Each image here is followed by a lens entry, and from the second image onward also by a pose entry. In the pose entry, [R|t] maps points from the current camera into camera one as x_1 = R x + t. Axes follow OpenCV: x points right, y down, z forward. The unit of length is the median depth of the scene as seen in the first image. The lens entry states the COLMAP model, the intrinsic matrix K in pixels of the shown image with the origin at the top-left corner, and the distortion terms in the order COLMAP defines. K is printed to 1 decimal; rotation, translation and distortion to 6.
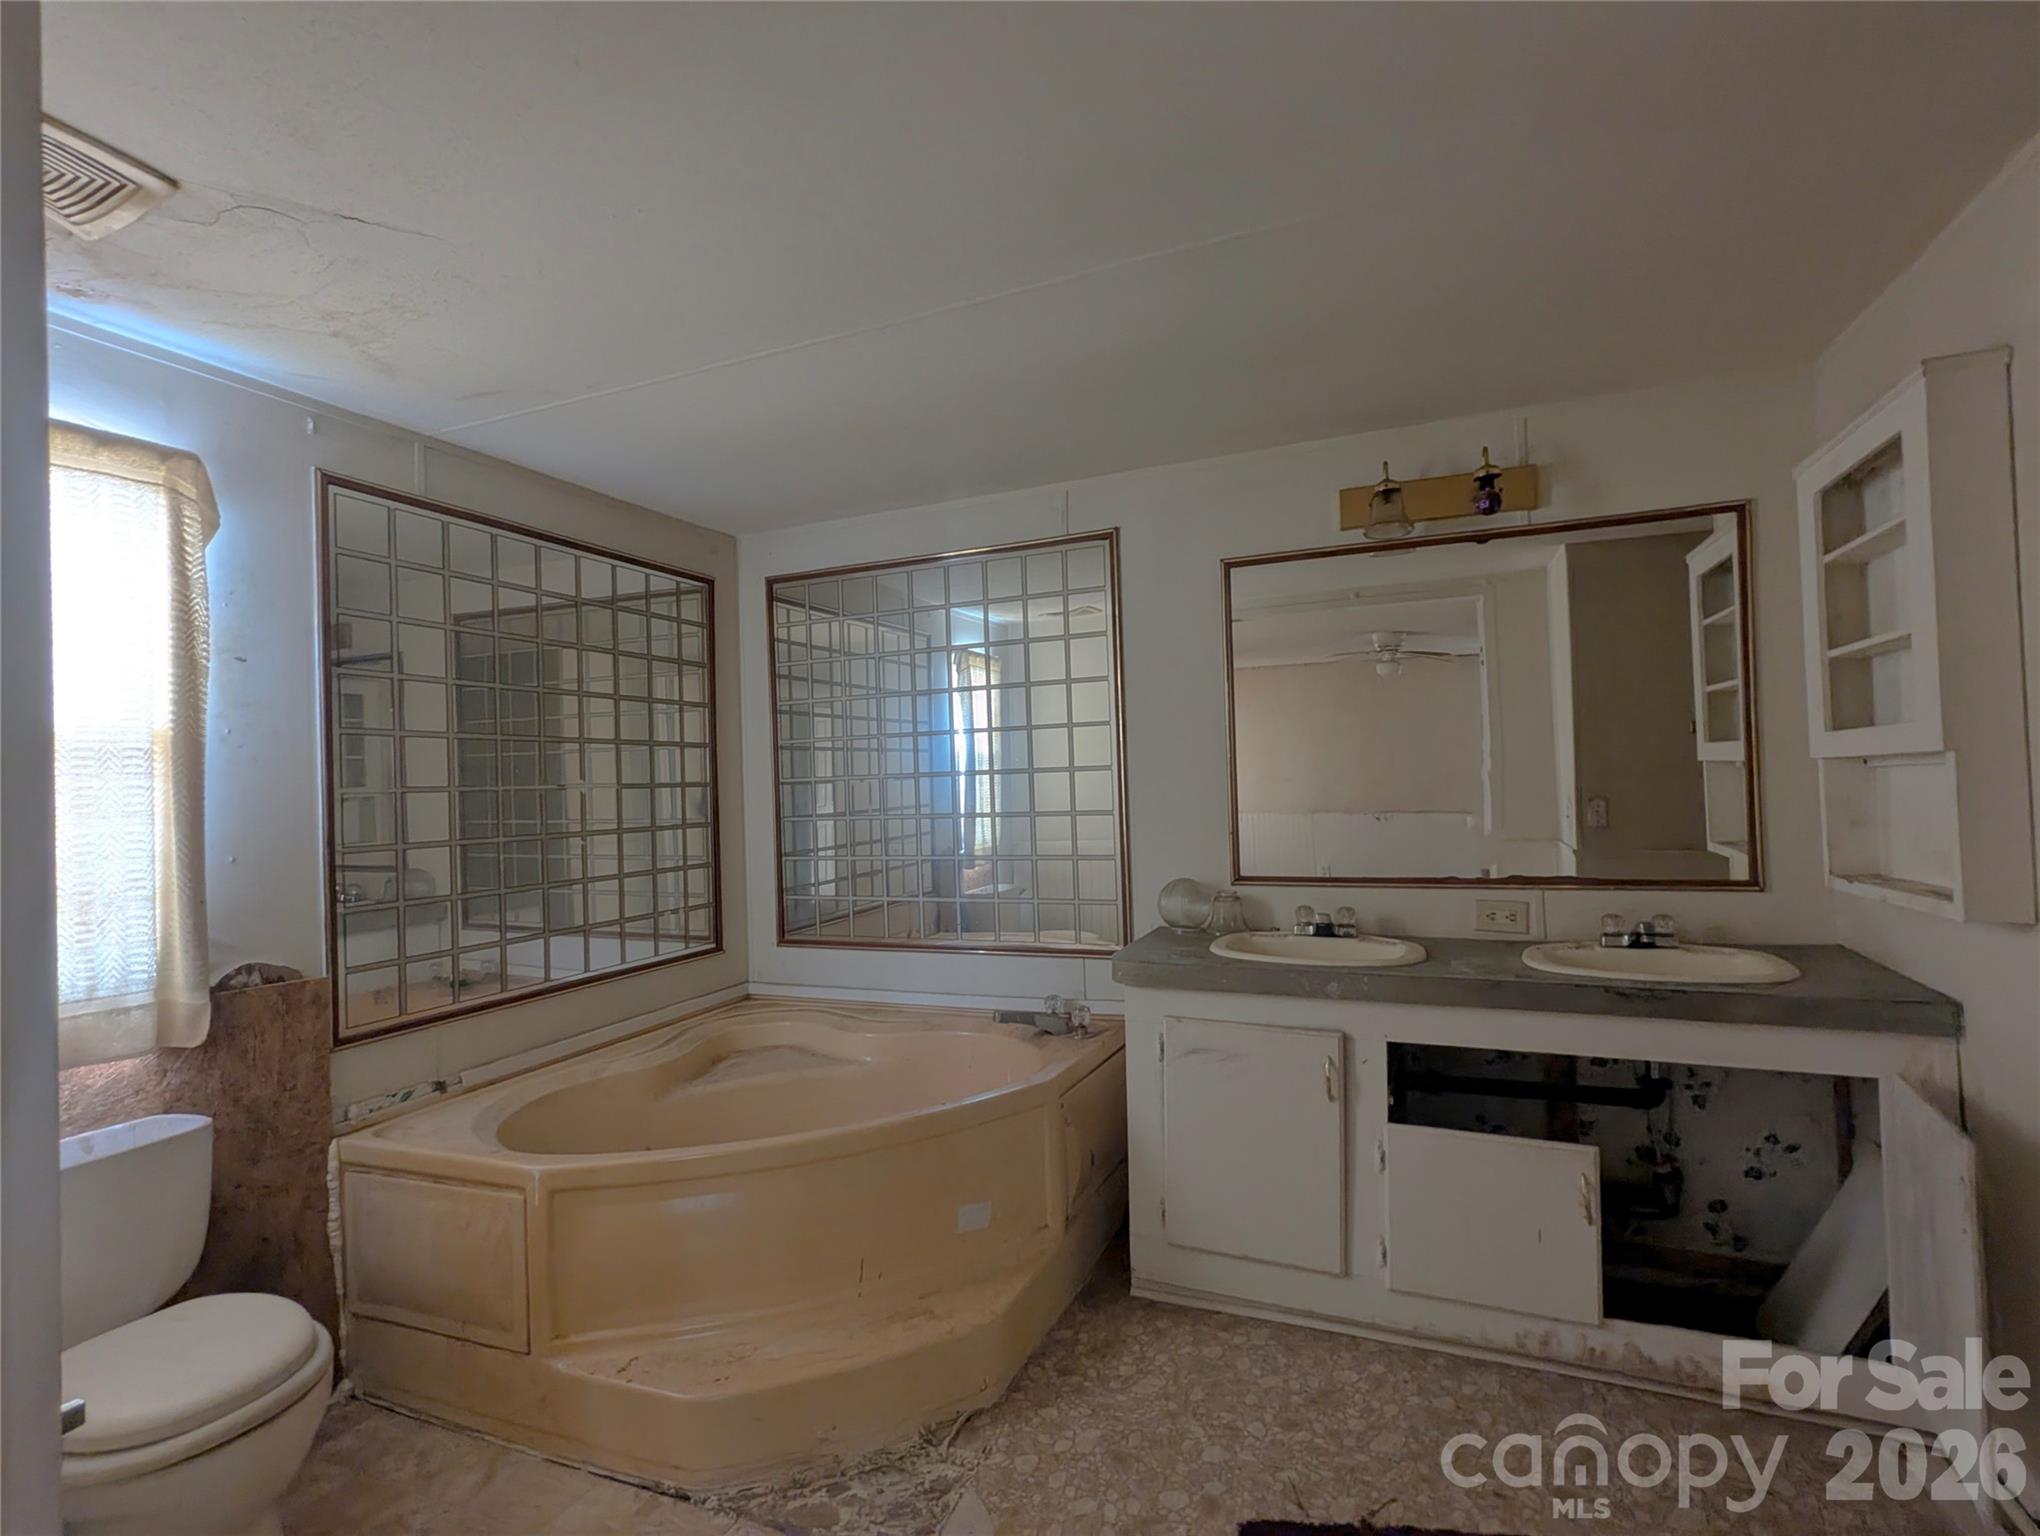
lens RADIAL K [[964.3, 0, 1020.8], [0, 964.3, 774.9], [0, 0, 1]] dist [0.000631, 0.000670]
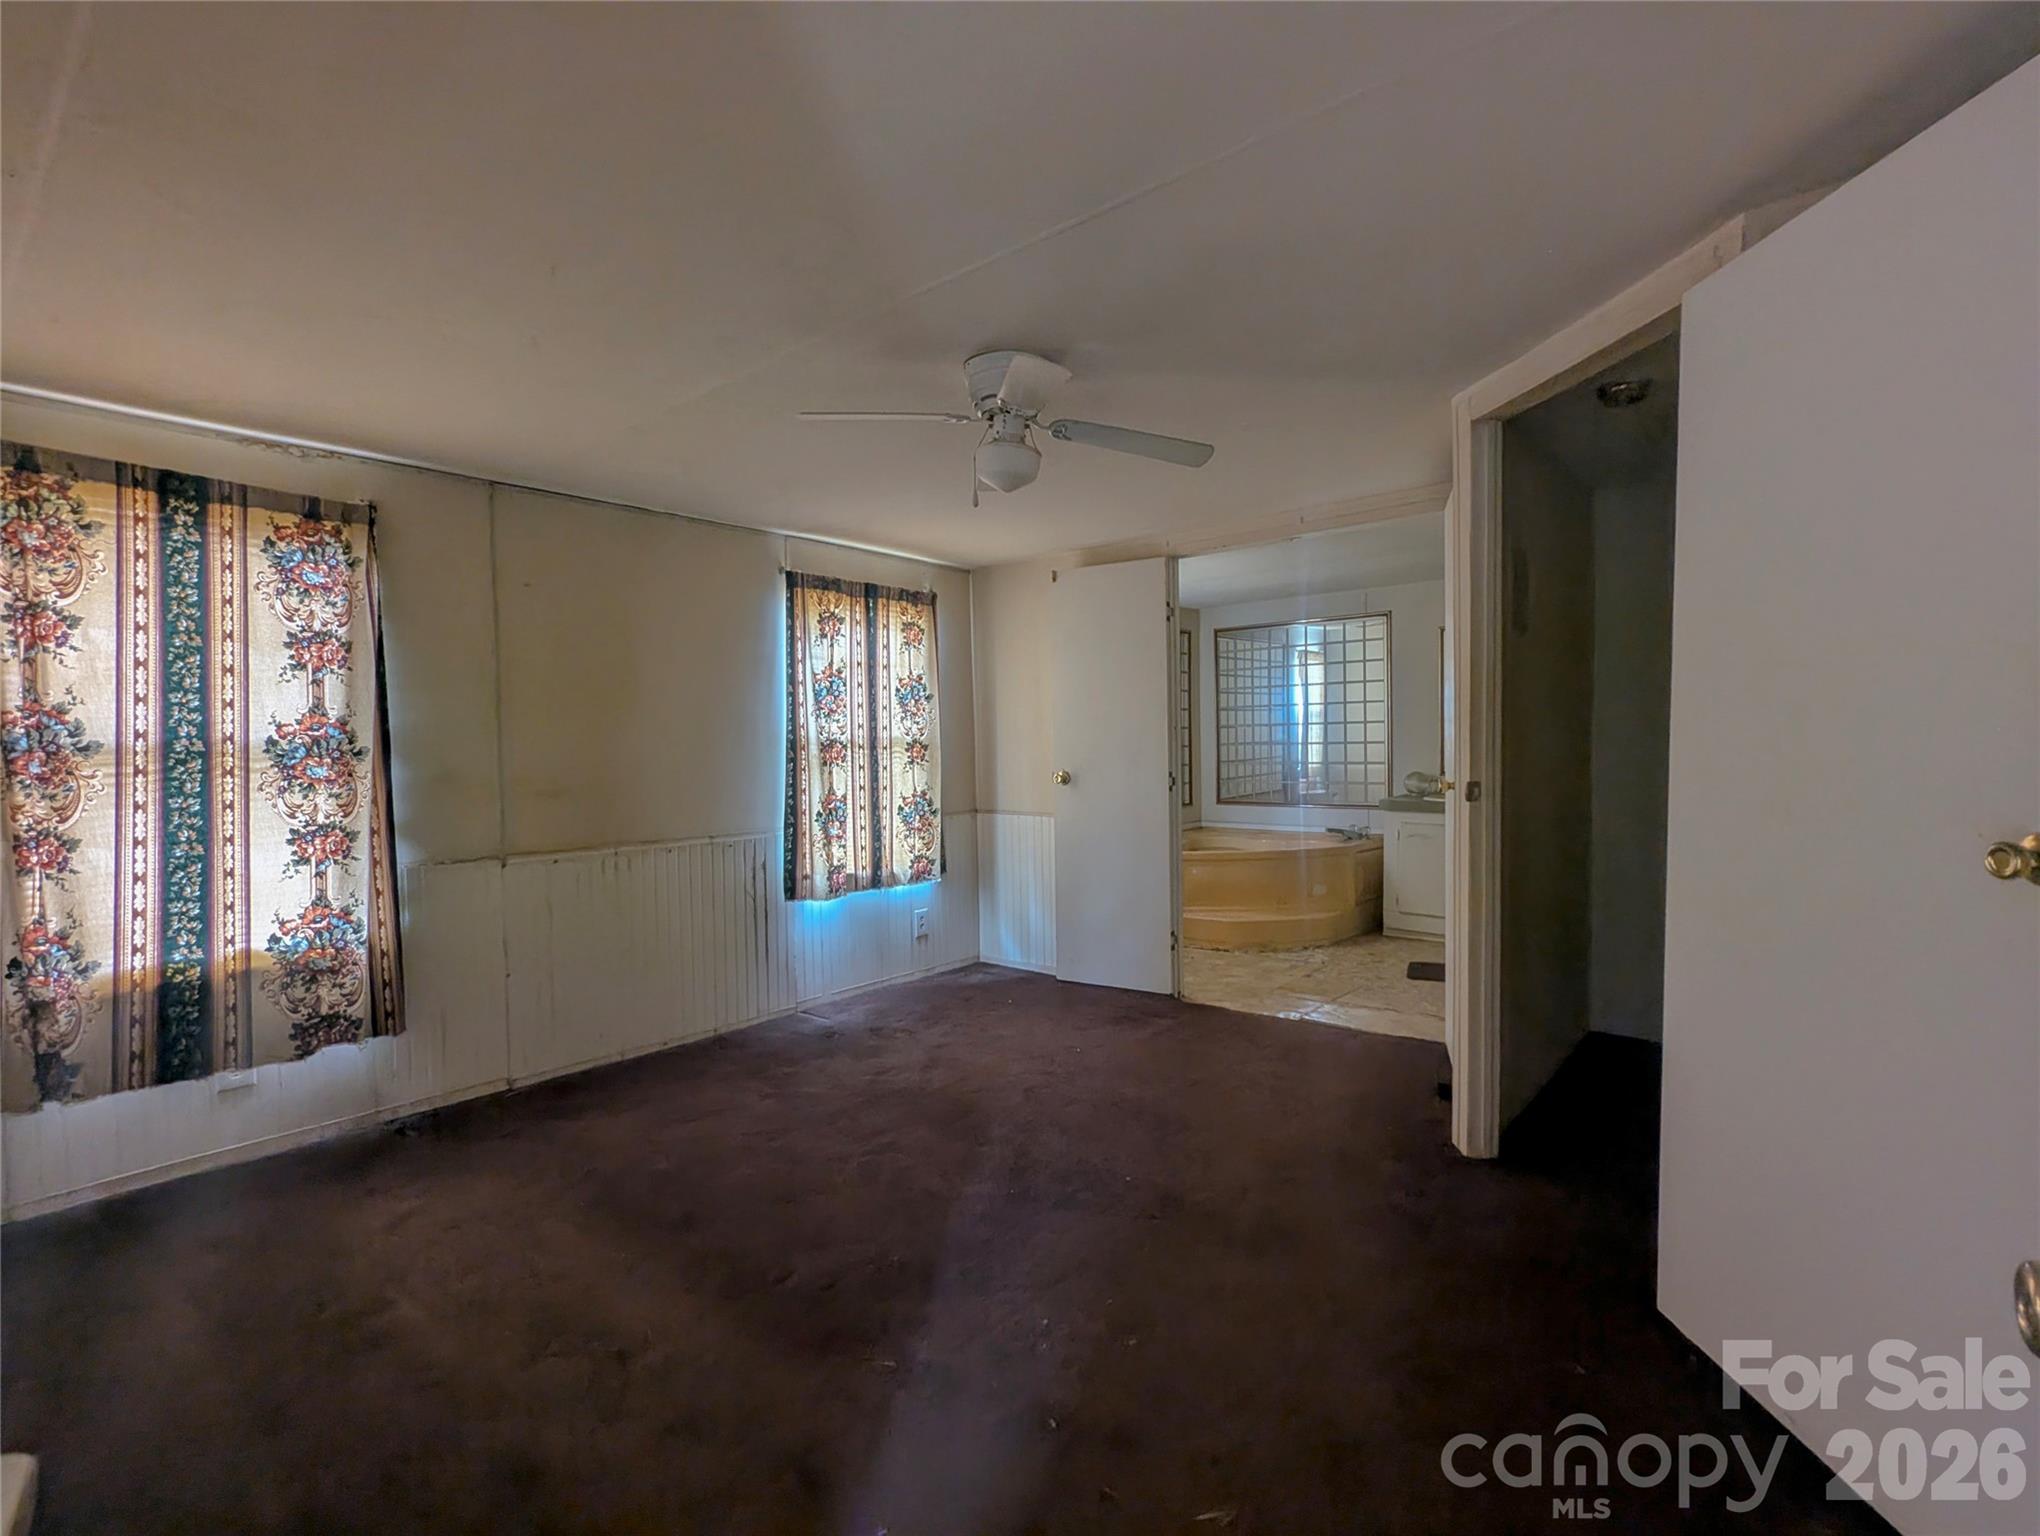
lens RADIAL K [[964.3, 0, 1020.8], [0, 964.3, 774.9], [0, 0, 1]] dist [0.000631, 0.000670]
pose [[0.955213, 0.028994, -0.294496, -0.056552], [-0.009913, 0.997765, 0.066079, -0.029364], [0.295754, -0.060201, 0.953365, -1.632790]]
